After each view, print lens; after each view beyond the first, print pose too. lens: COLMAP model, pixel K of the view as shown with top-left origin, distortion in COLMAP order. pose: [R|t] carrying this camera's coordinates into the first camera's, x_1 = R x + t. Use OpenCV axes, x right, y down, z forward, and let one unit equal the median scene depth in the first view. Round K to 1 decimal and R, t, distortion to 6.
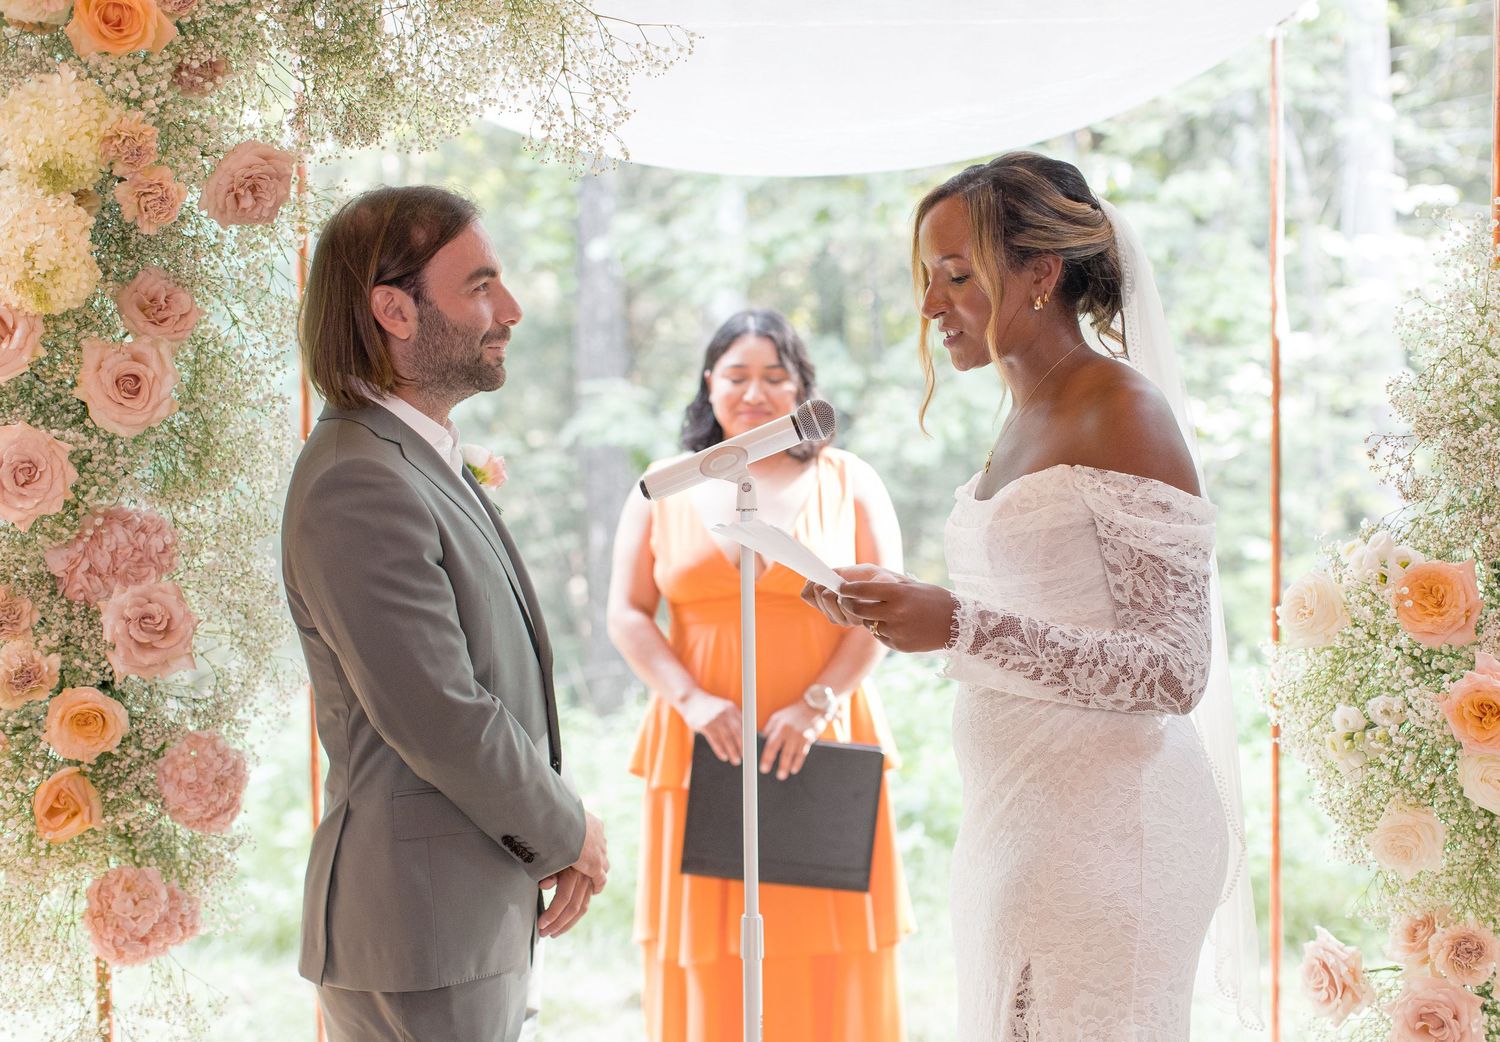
lens RADIAL K [[2184.3, 0, 750.0], [0, 2184.3, 521.0], [0, 0, 1]] dist [0.021796, 0.047420]
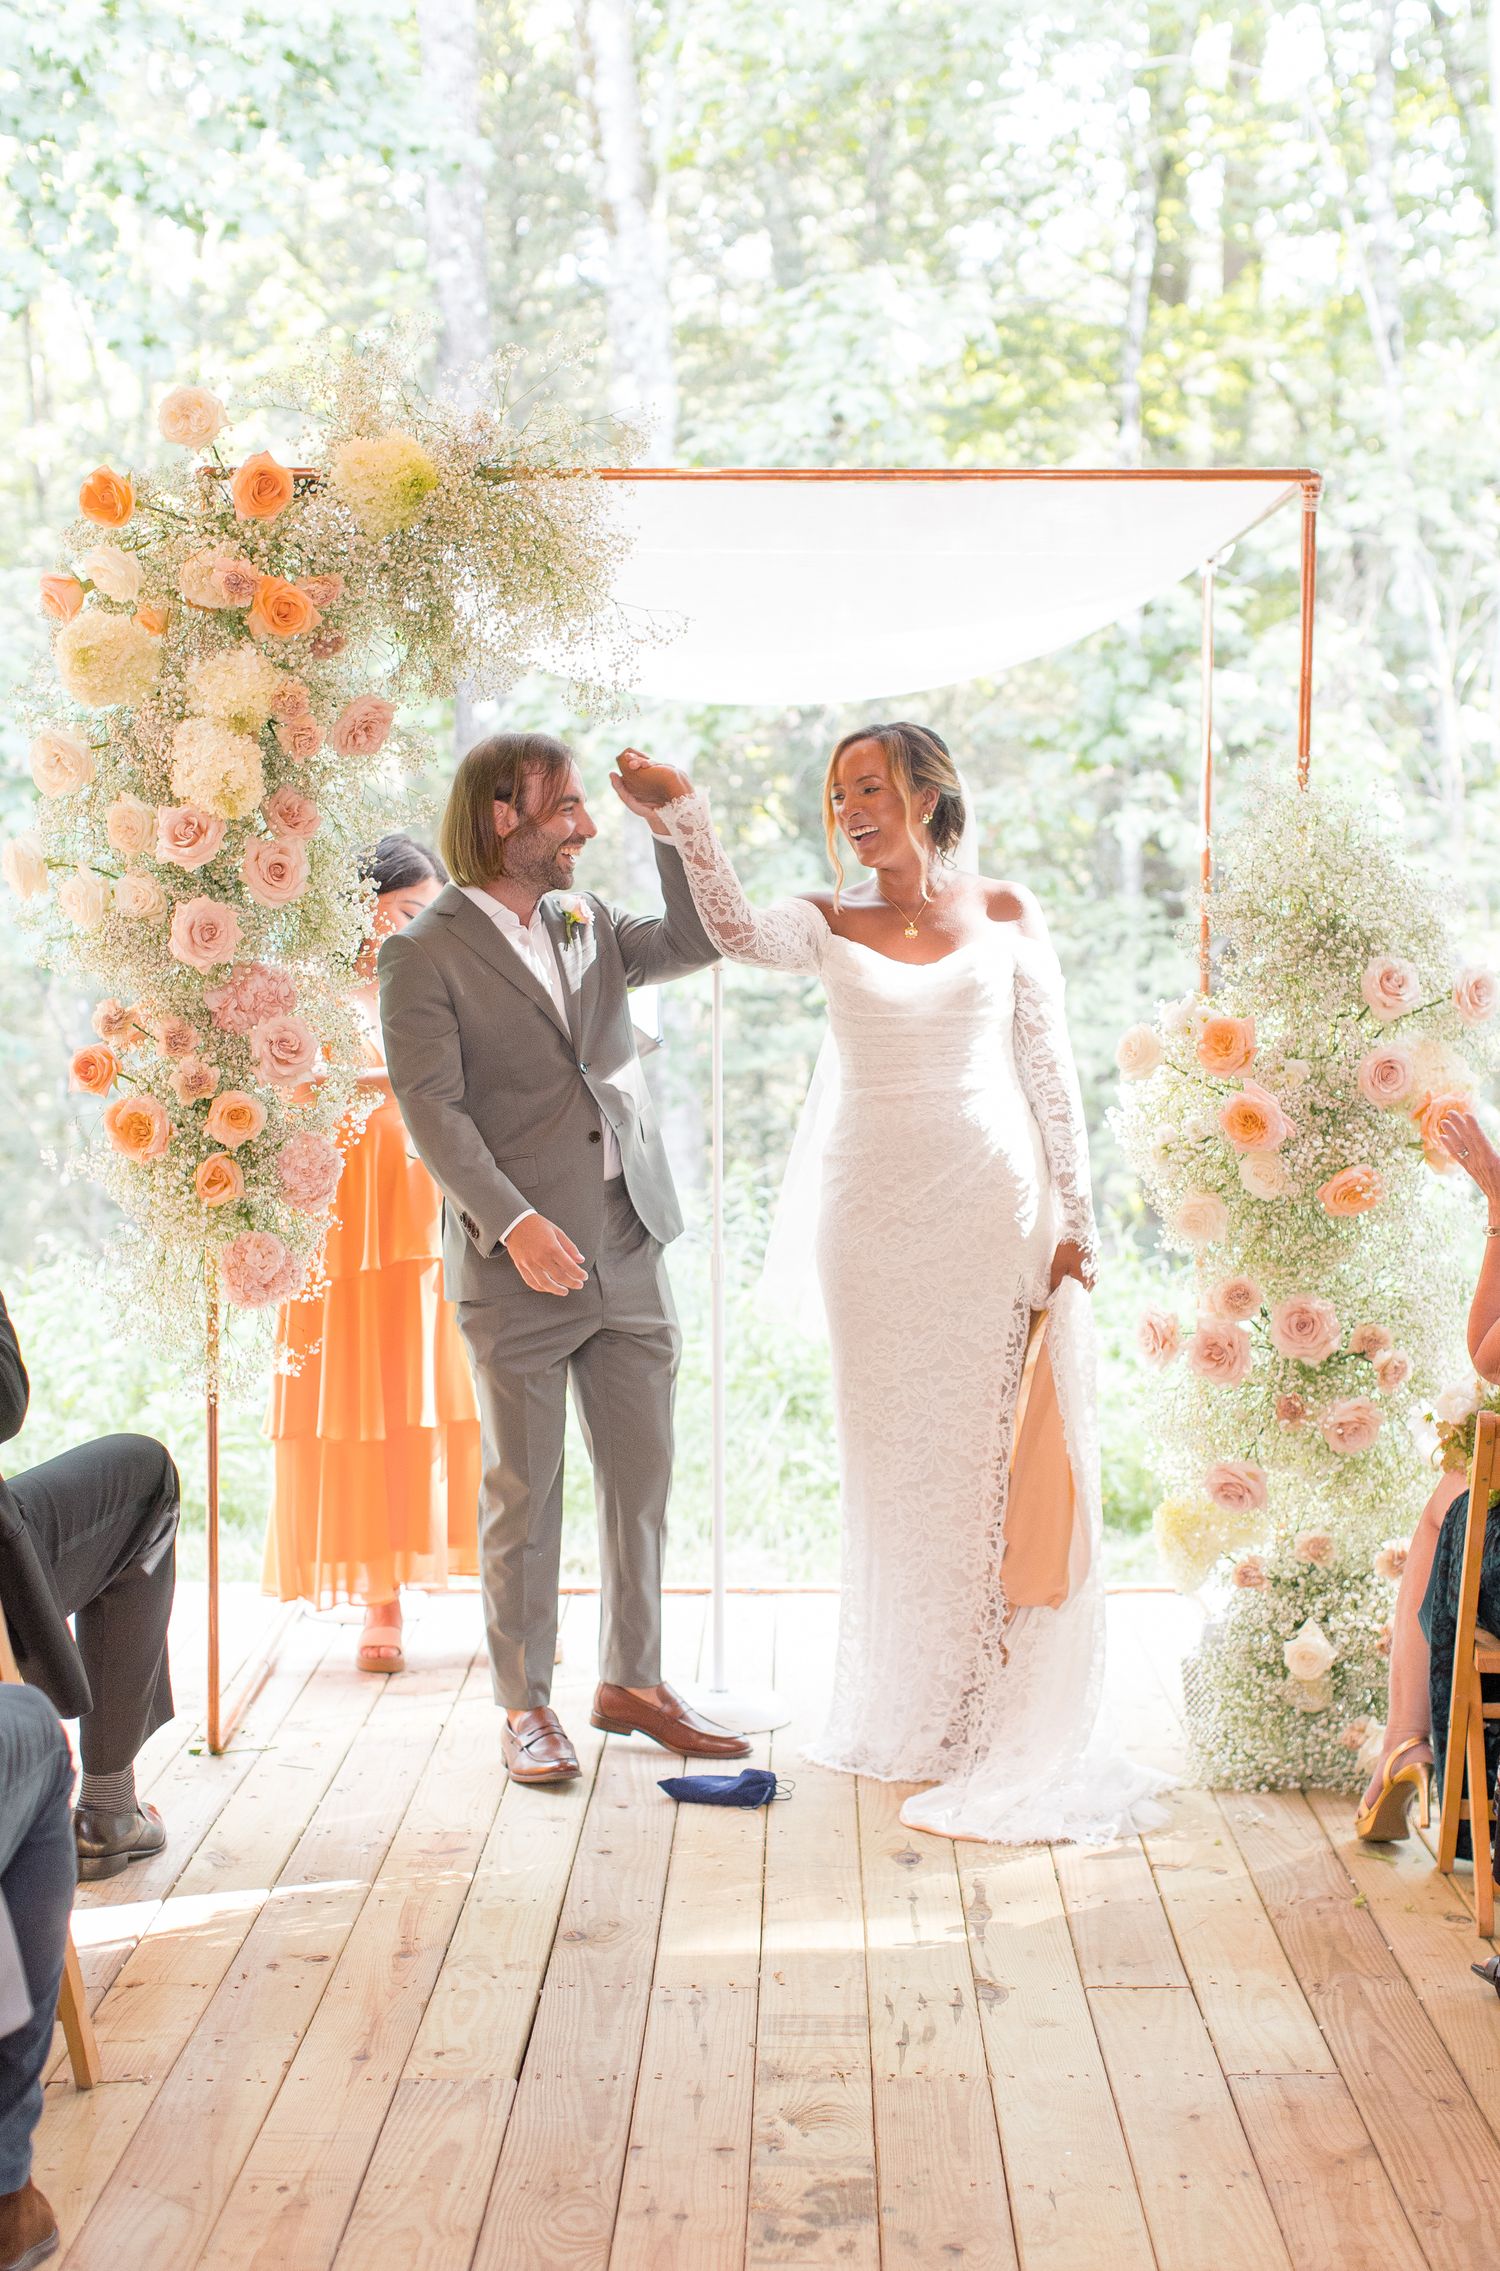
lens RADIAL K [[3700.4, 0, 752.3], [0, 3700.4, 1176.6], [0, 0, 1]] dist [0.165787, -0.178380]
pose [[0.999439, 0.012626, 0.031030, -0.052526], [-0.012851, 0.999893, 0.007047, 0.108092], [-0.030938, -0.007442, 0.999494, -1.327633]]
